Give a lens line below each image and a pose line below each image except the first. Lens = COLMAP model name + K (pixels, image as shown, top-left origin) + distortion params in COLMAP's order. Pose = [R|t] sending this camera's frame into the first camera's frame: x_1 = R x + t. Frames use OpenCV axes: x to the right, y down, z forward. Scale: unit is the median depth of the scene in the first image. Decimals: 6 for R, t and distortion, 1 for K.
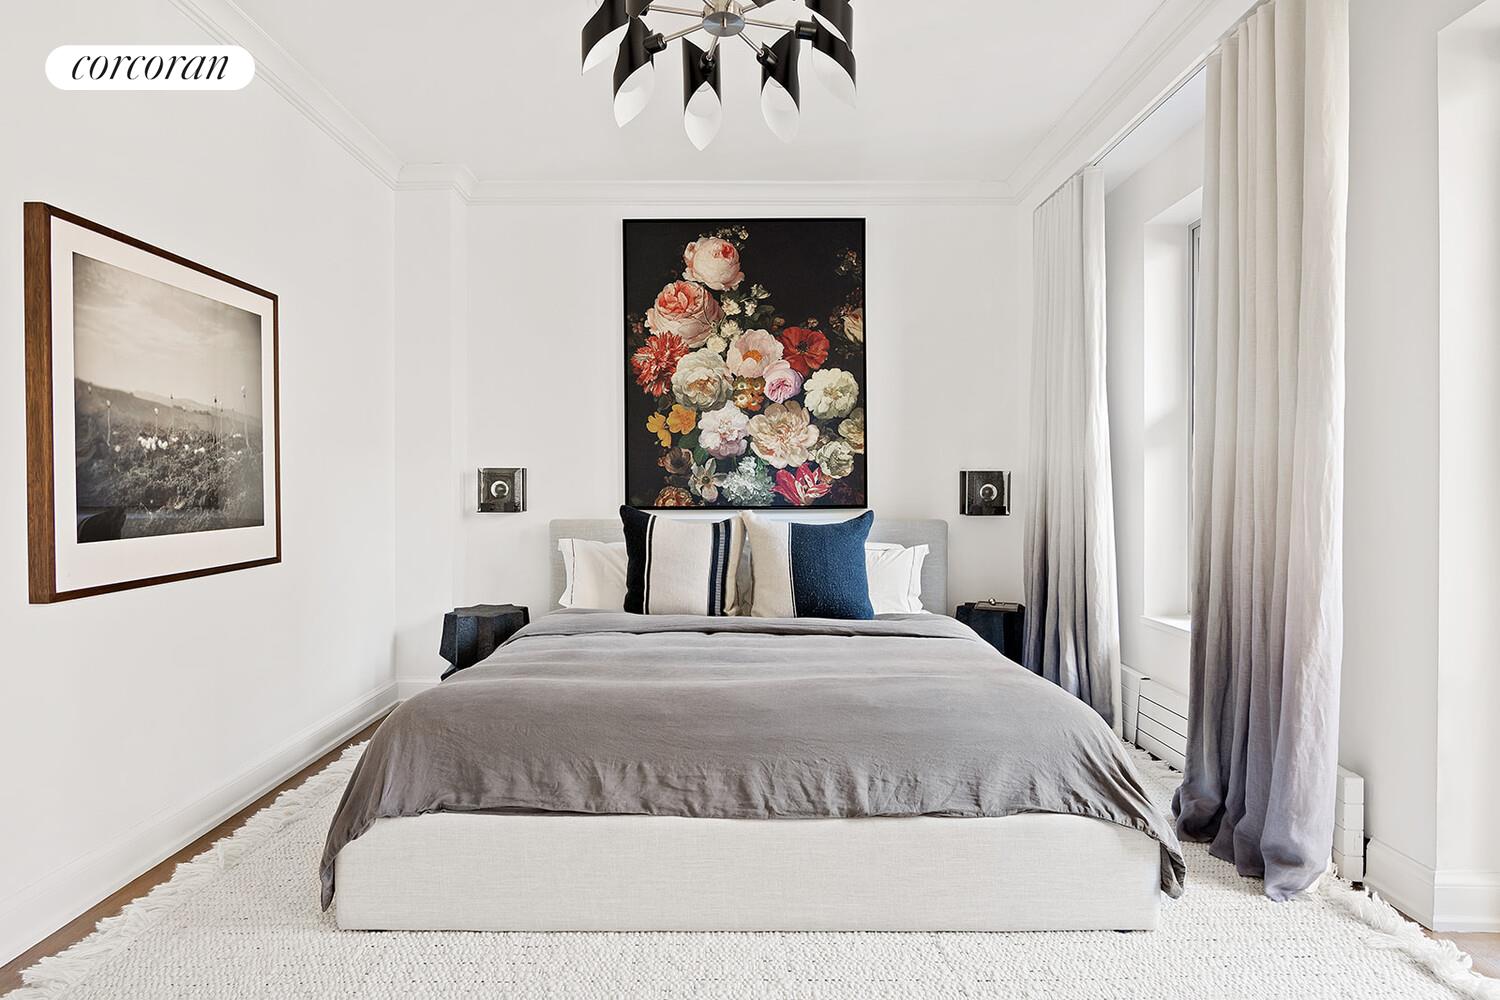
lens RADIAL K [[820.9, 0, 750.0], [0, 820.9, 500.0], [0, 0, 1]] dist [0.026576, 0.000028]
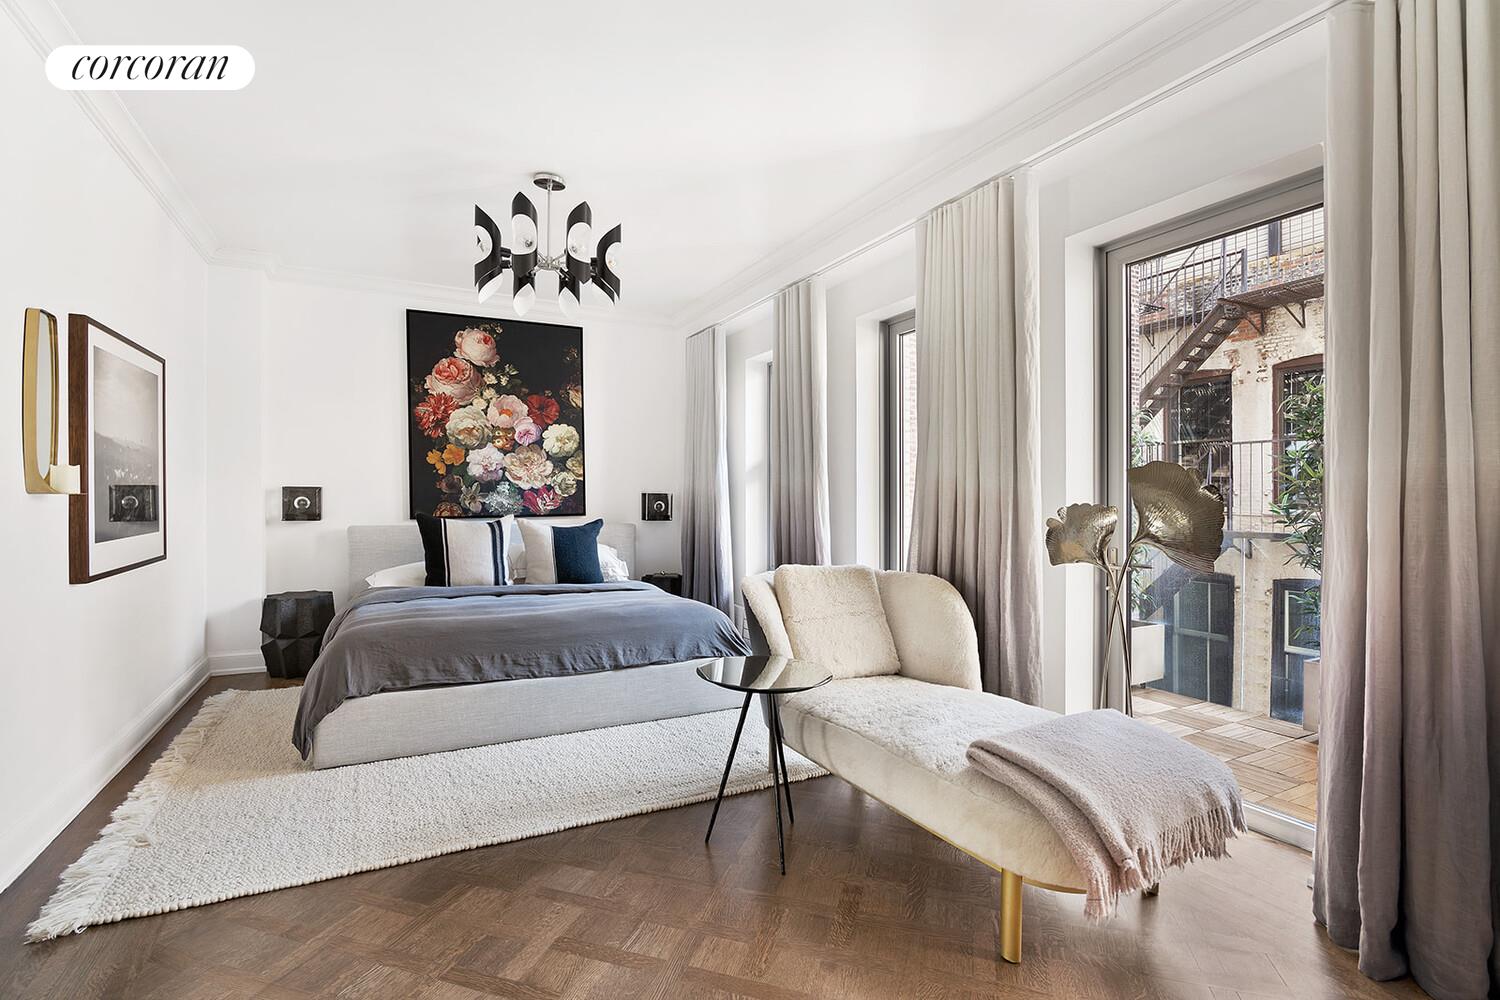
lens RADIAL K [[713.6, 0, 750.0], [0, 713.6, 500.0], [0, 0, 1]] dist [0.000093, -0.000024]
pose [[0.902171, -0.002287, 0.431372, -0.154692], [0.006875, 0.999935, -0.009076, -0.005370], [-0.431323, 0.011154, 0.902129, -0.336226]]
